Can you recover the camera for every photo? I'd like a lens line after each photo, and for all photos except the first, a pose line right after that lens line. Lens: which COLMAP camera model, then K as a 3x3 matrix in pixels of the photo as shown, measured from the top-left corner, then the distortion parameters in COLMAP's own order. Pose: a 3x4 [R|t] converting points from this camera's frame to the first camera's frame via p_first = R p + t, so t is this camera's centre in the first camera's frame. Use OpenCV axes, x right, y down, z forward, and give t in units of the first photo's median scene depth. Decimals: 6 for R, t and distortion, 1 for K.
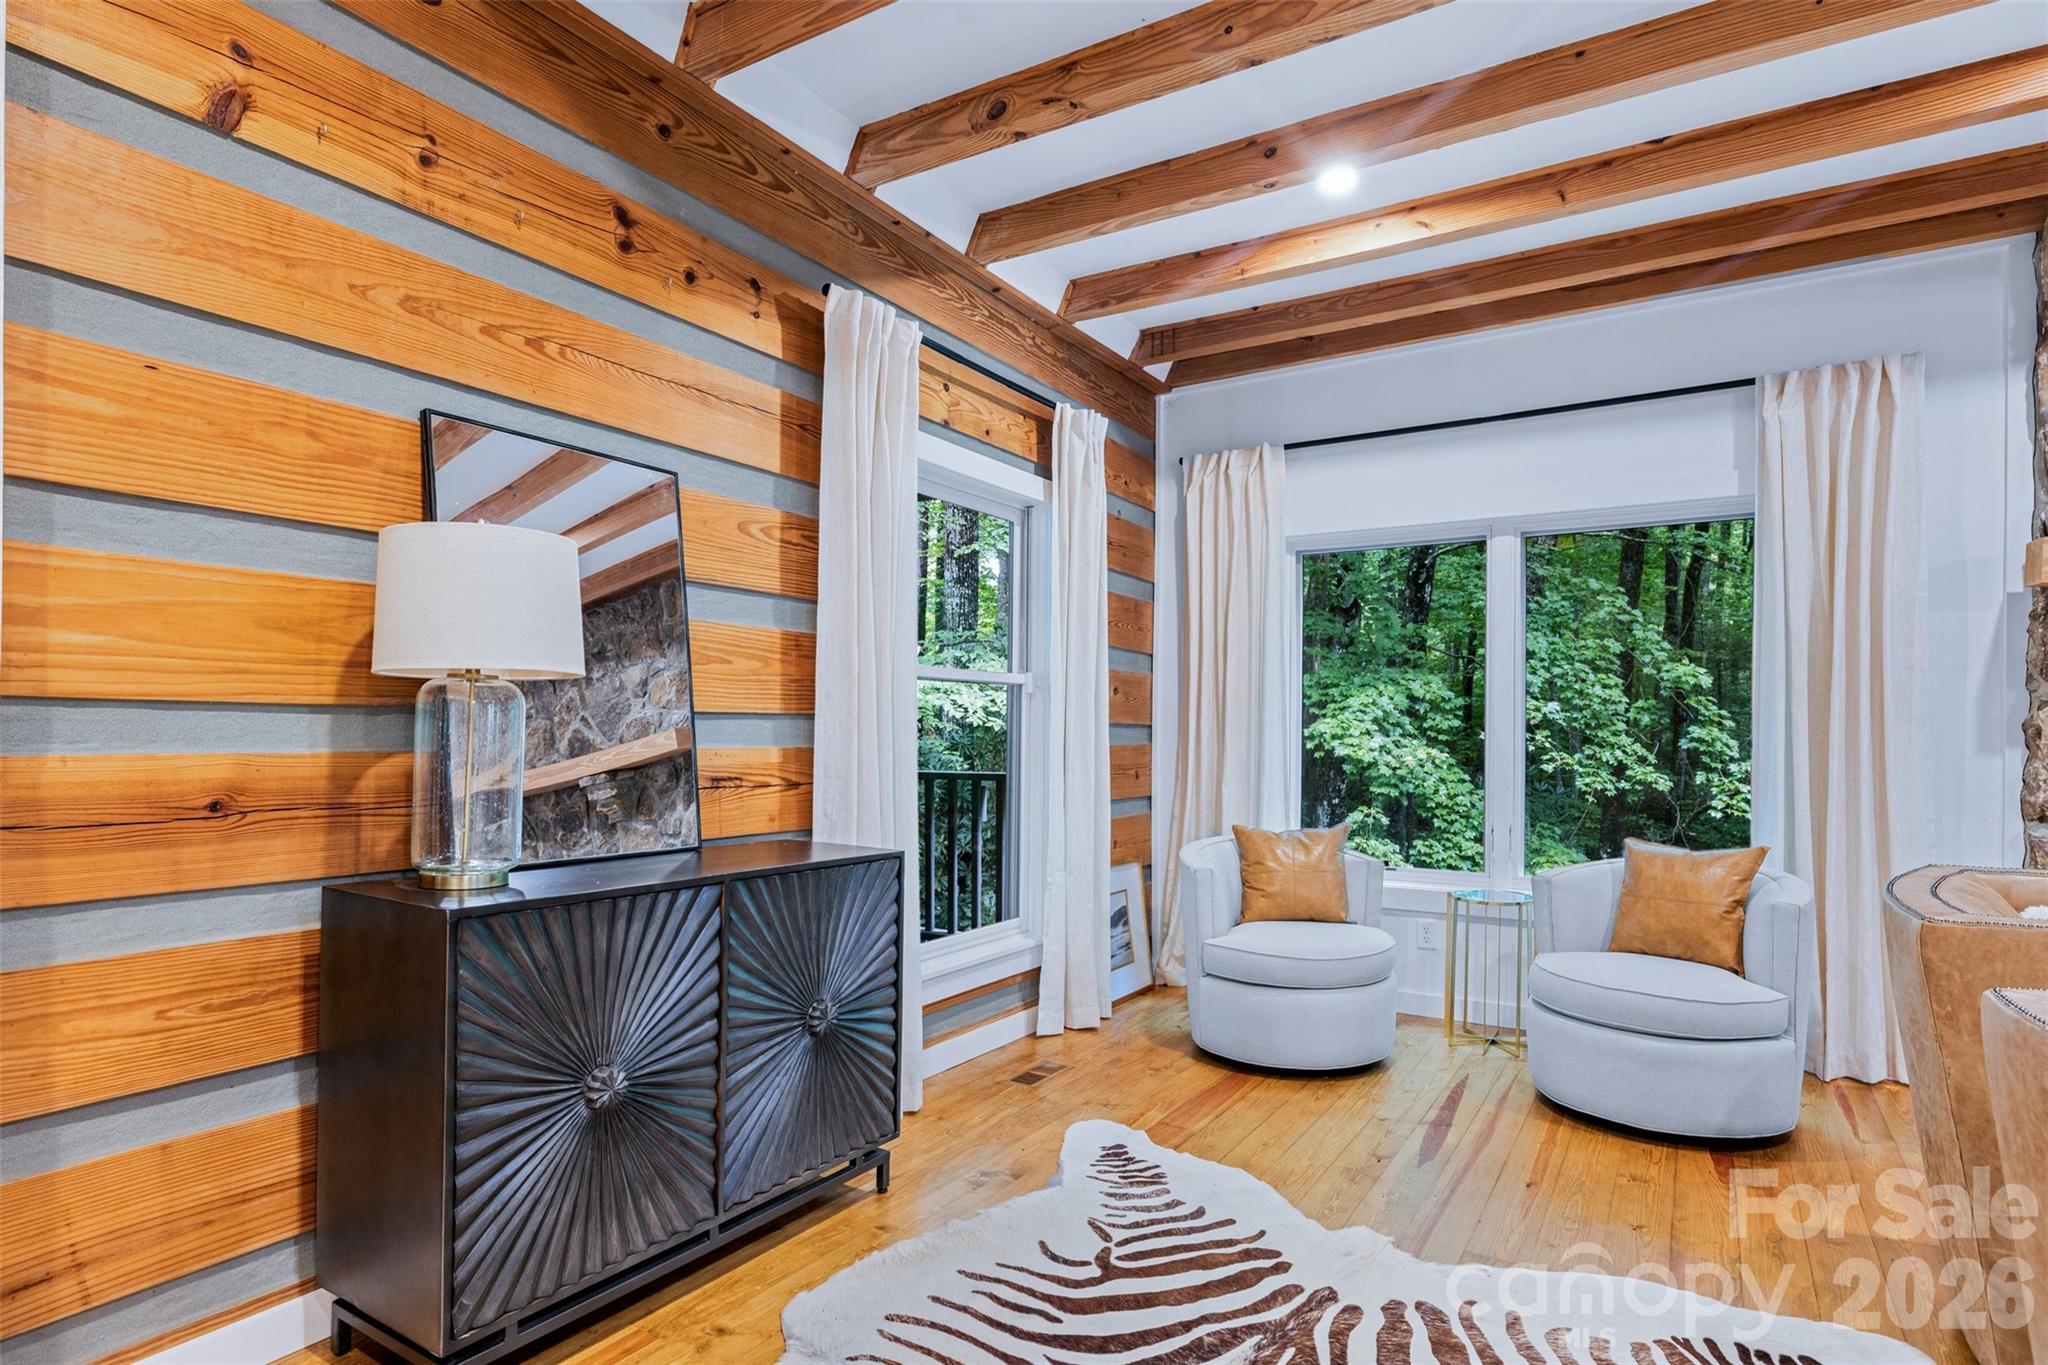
lens RADIAL K [[1096.9, 0, 1025.1], [0, 1096.9, 730.7], [0, 0, 1]] dist [-0.010296, 0.001858]
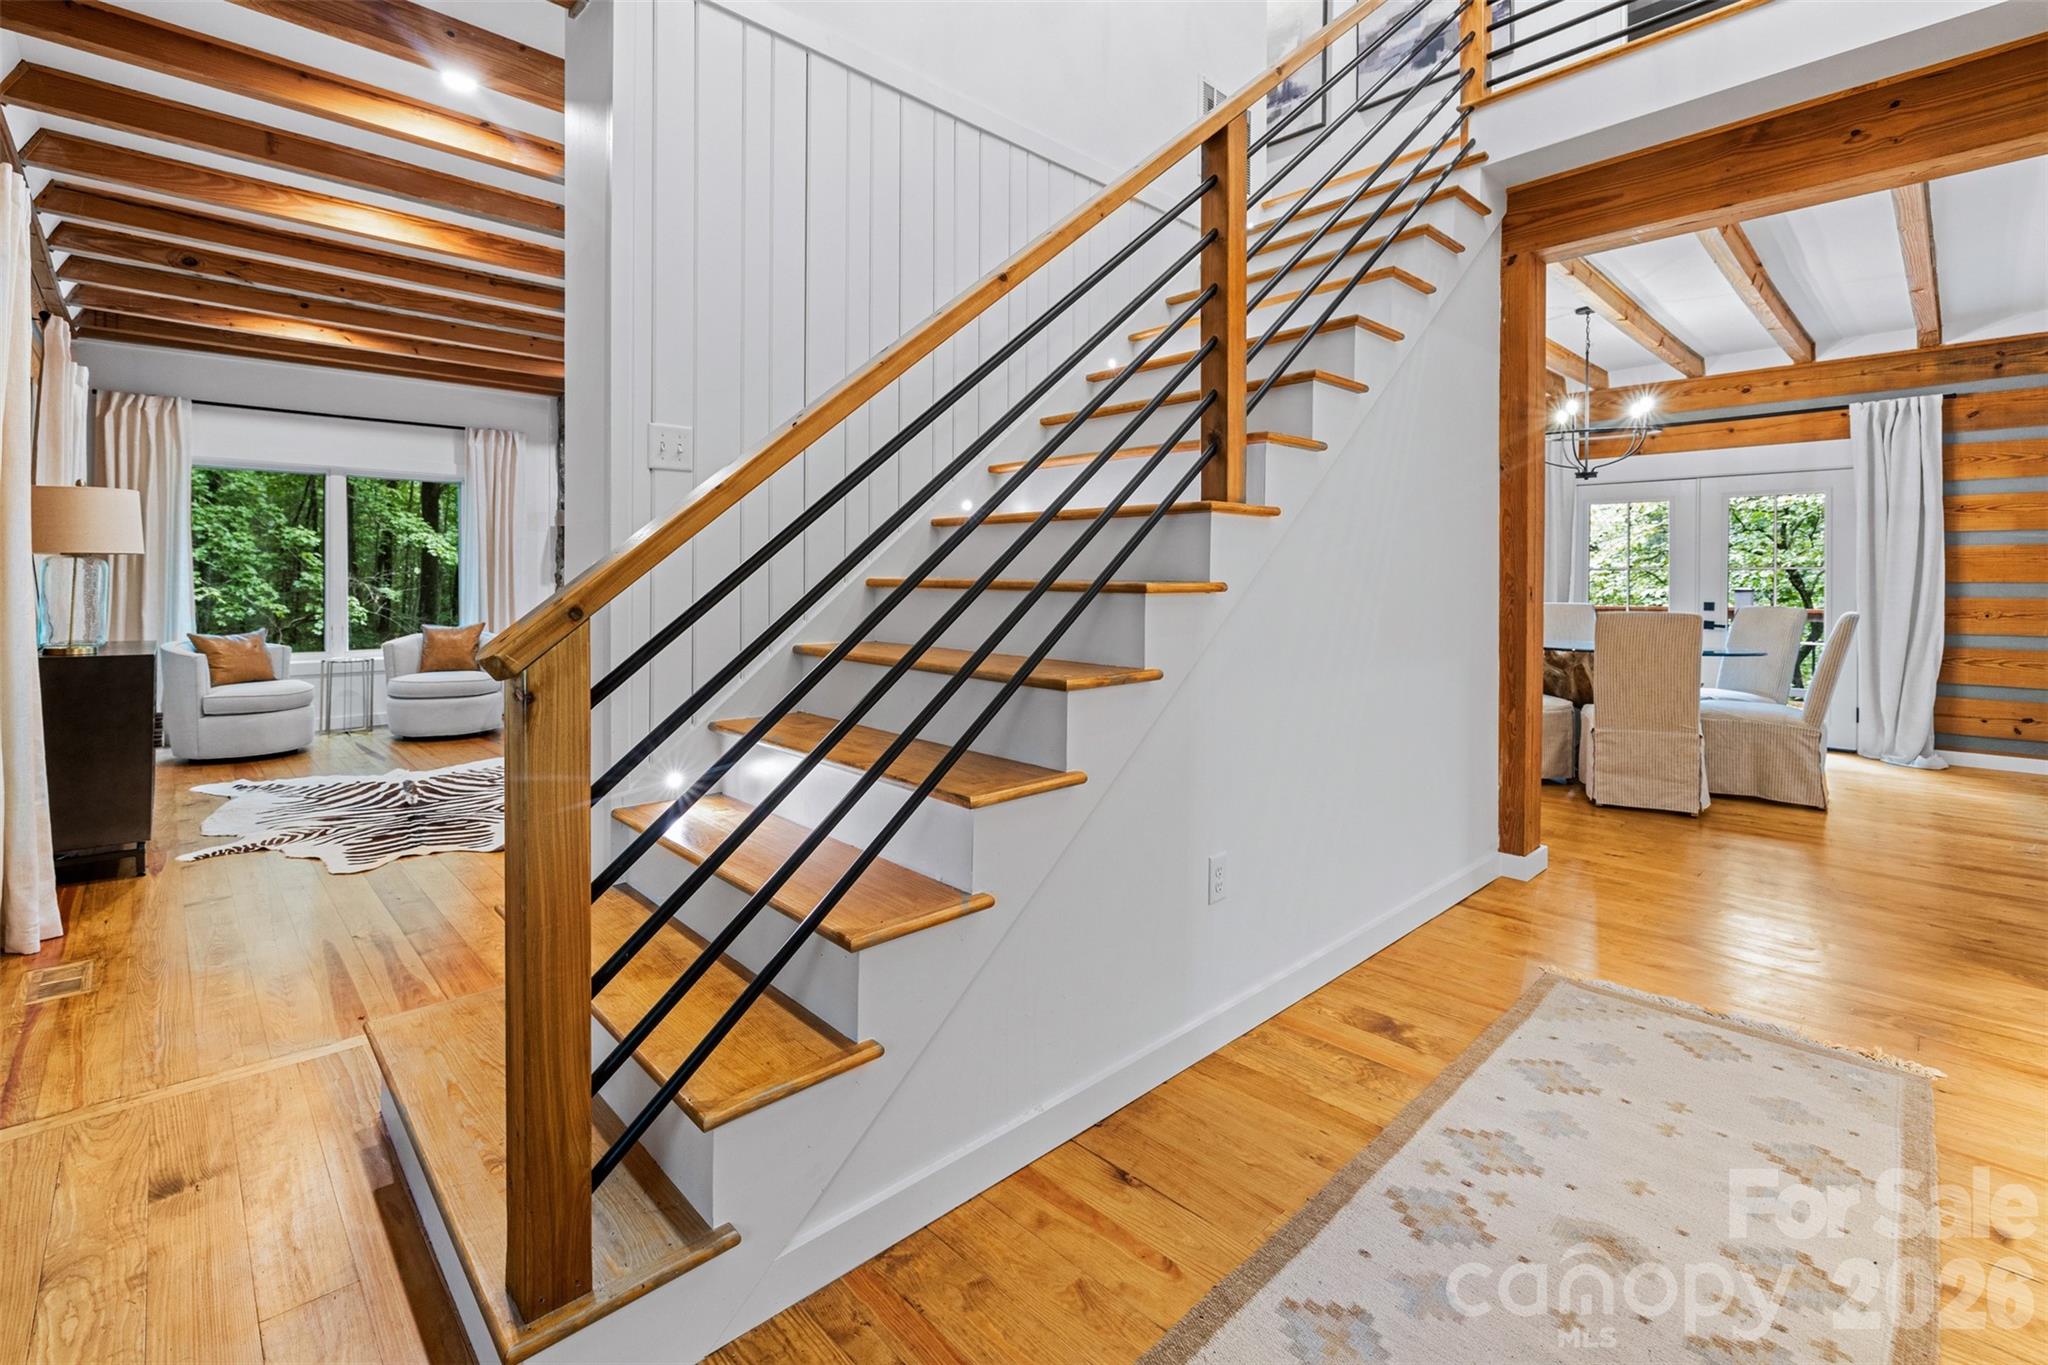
lens RADIAL K [[875.5, 0, 990.5], [0, 875.5, 580.9], [0, 0, 1]] dist [-0.000433, -0.000144]
pose [[0.259630, -0.005427, 0.965693, -0.782673], [-0.004332, 0.999968, 0.006785, -0.007063], [-0.965698, -0.005945, 0.259599, -0.534150]]
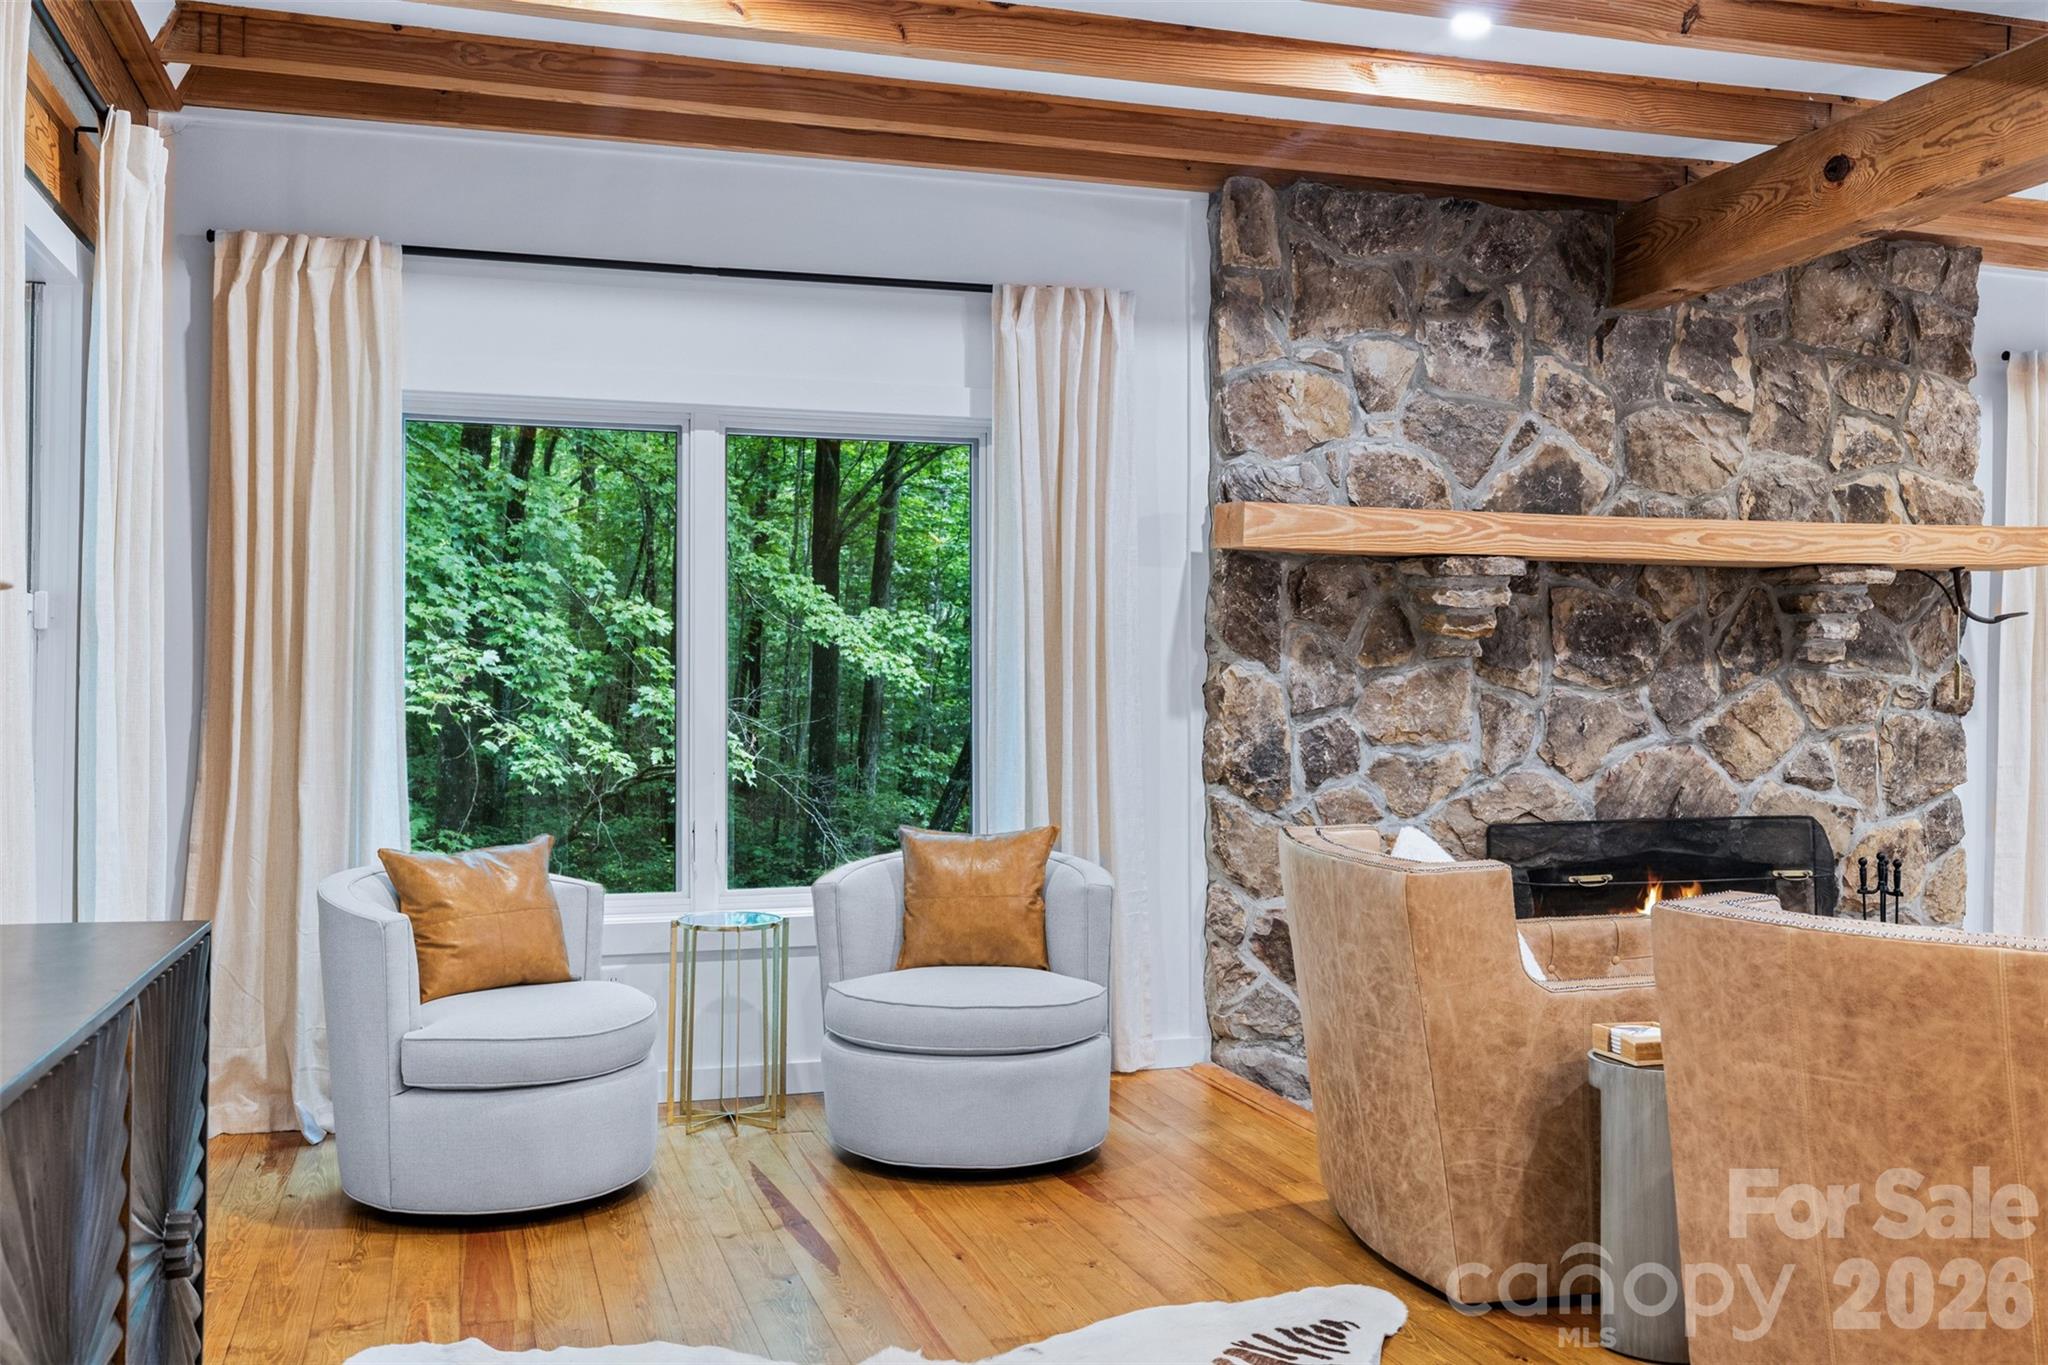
lens RADIAL K [[1744.3, 0, 1063.5], [0, 1744.3, 655.7], [0, 0, 1]] dist [-0.017202, -0.003349]
pose [[0.639974, 0.012409, 0.768296, -0.317401], [0.003701, 0.999808, -0.019231, -0.002884], [-0.768387, 0.015151, 0.639806, 0.071508]]
